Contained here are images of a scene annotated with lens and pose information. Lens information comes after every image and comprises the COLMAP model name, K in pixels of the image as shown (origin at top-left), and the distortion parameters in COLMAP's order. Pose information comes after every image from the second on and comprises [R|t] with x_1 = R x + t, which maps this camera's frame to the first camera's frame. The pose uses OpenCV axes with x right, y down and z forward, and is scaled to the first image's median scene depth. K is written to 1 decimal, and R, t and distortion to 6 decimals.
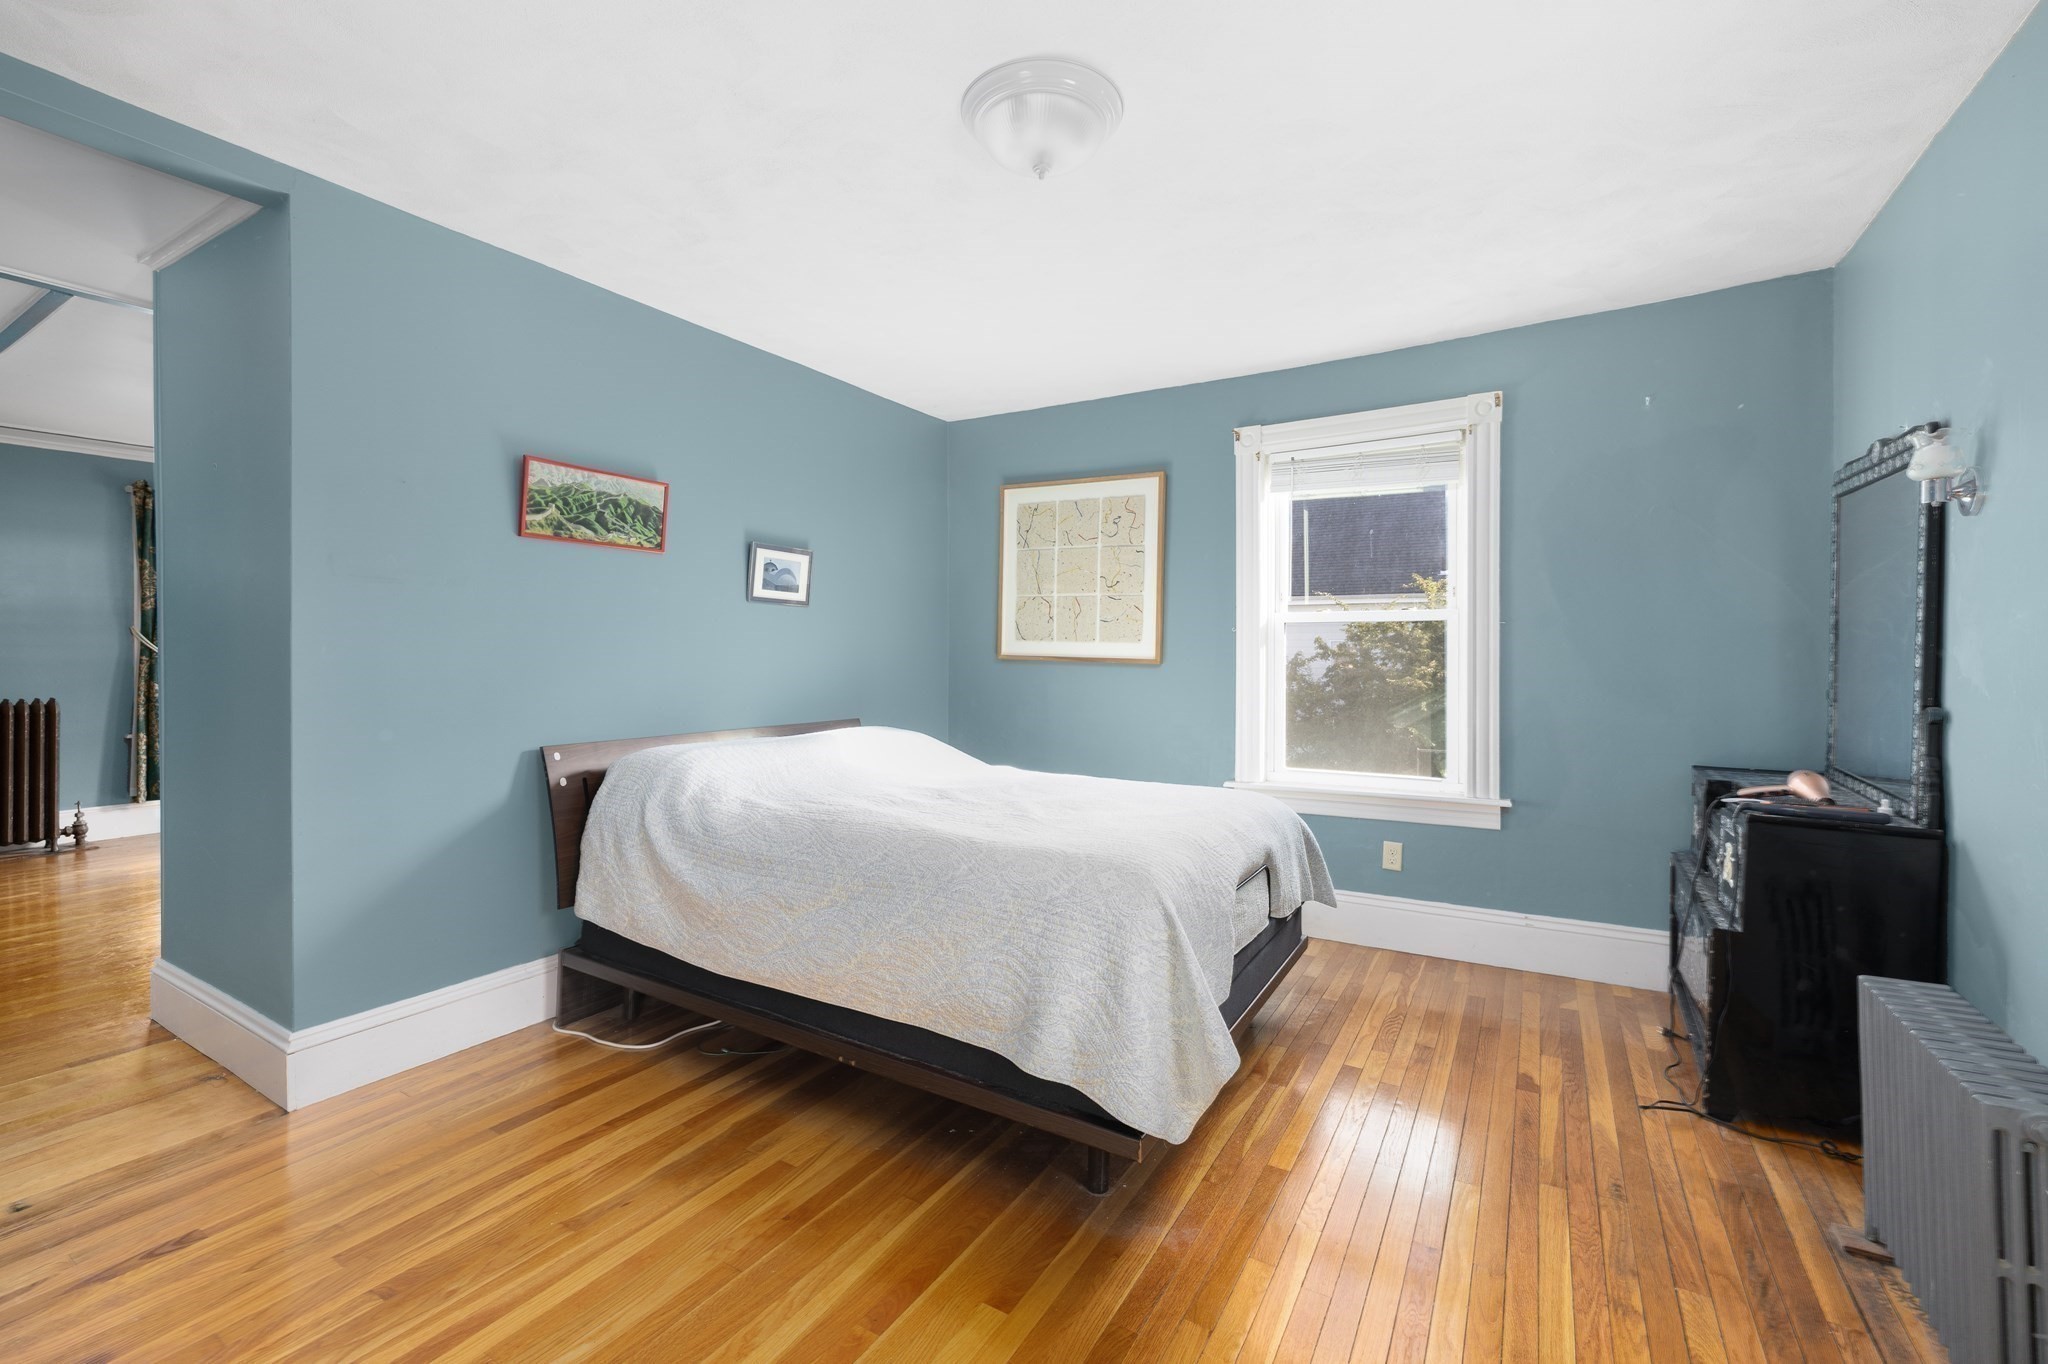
lens RADIAL K [[873.2, 0, 1009.1], [0, 873.2, 656.7], [0, 0, 1]] dist [-0.002718, 0.000056]
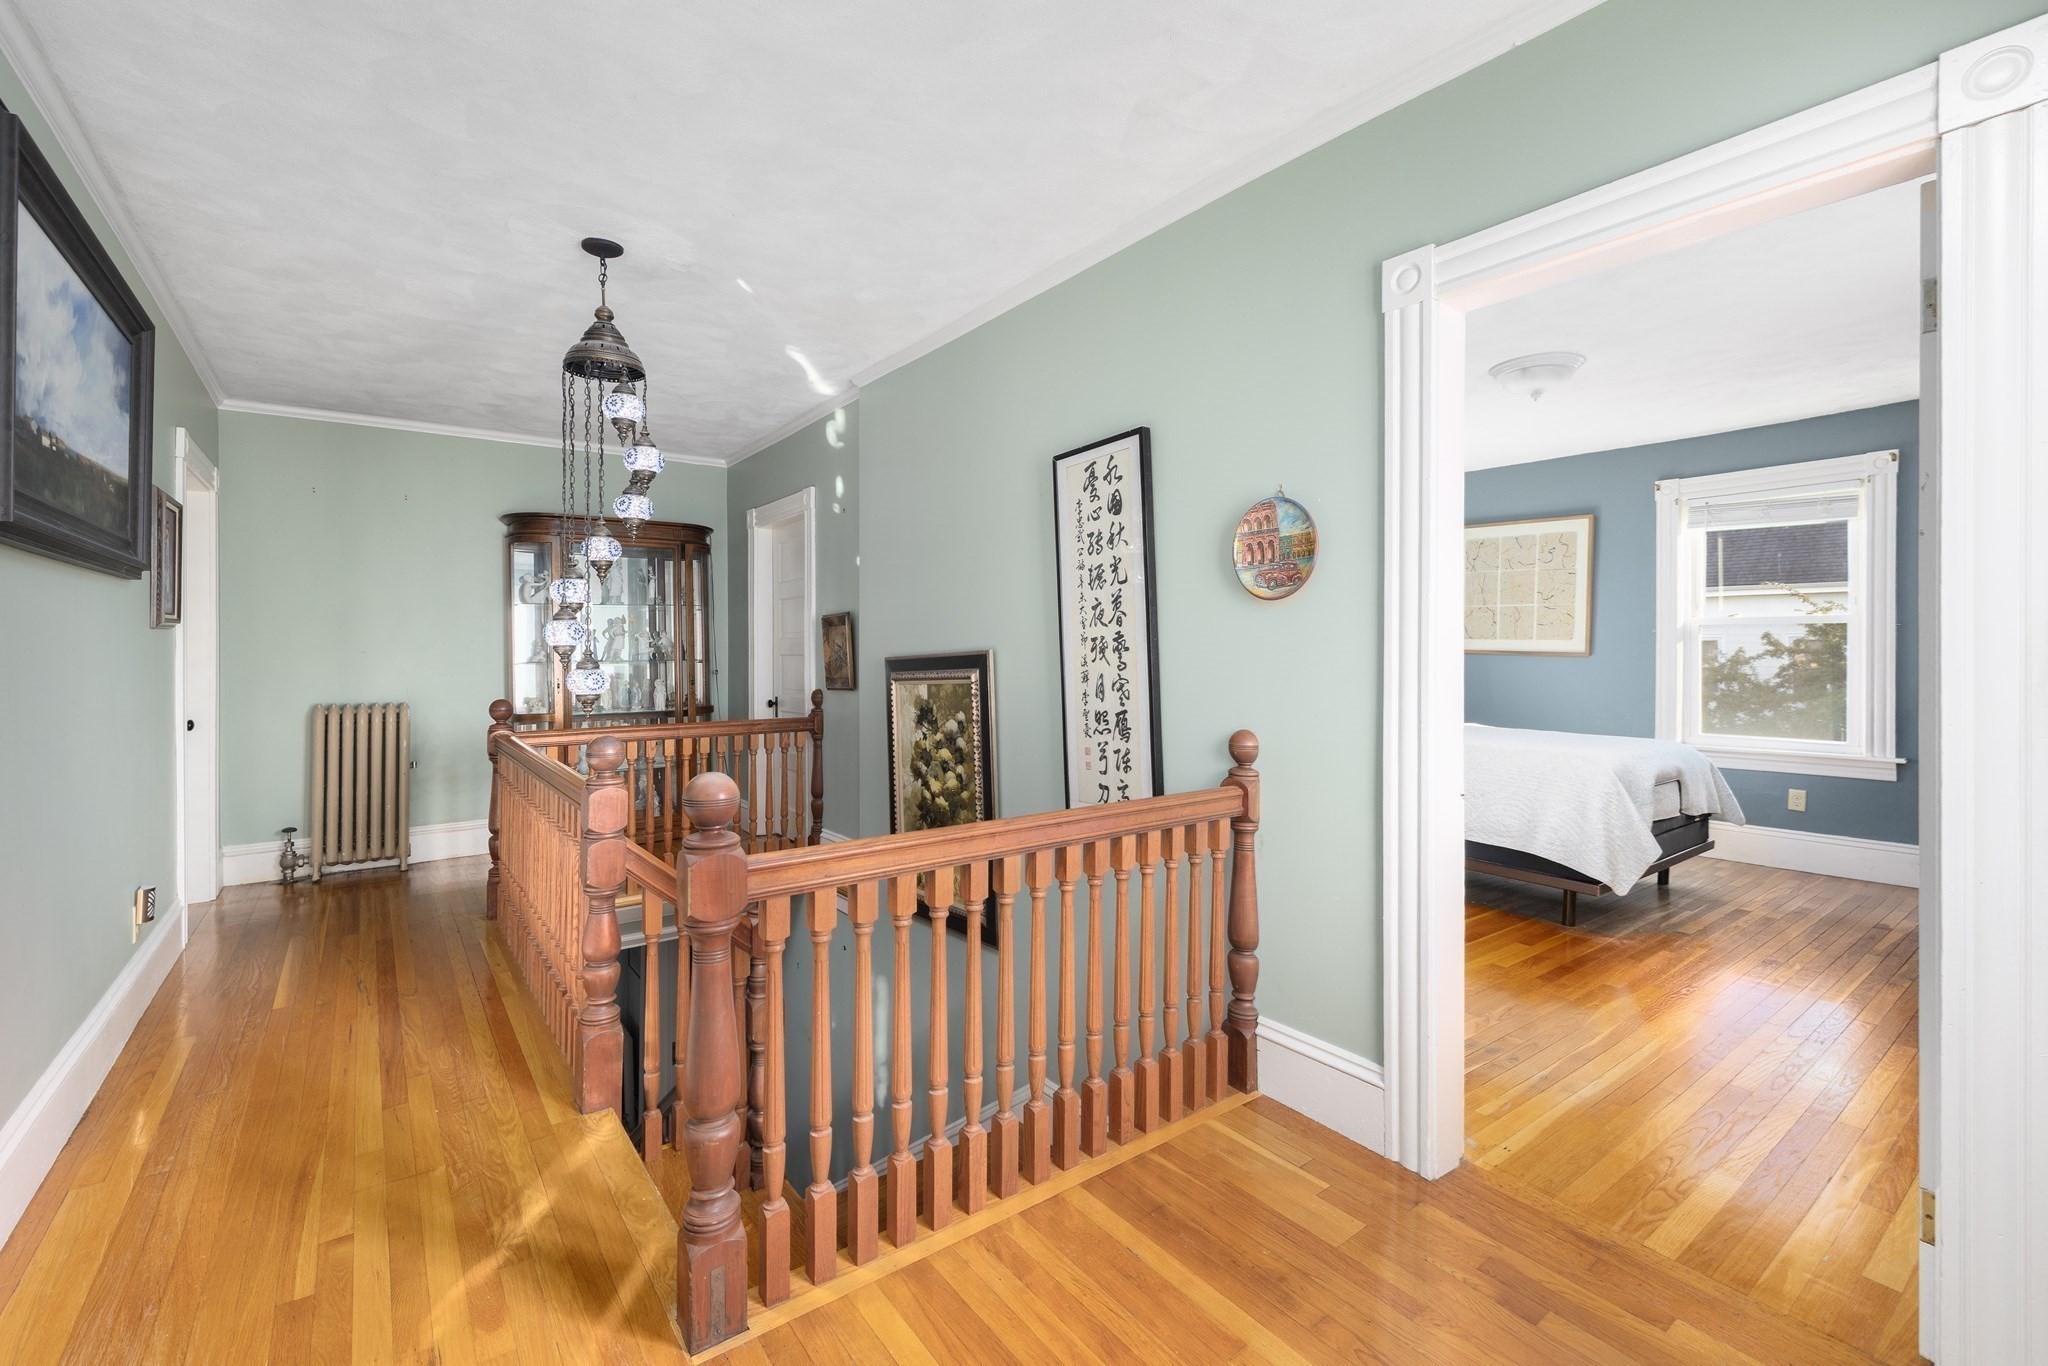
lens RADIAL K [[873.2, 0, 1009.3], [0, 873.2, 656.6], [0, 0, 1]] dist [-0.002718, 0.000056]
pose [[0.927448, 0.003093, -0.373938, -0.255736], [-0.001979, 0.999992, 0.003365, 0.011501], [0.373946, -0.002381, 0.927448, -0.978042]]
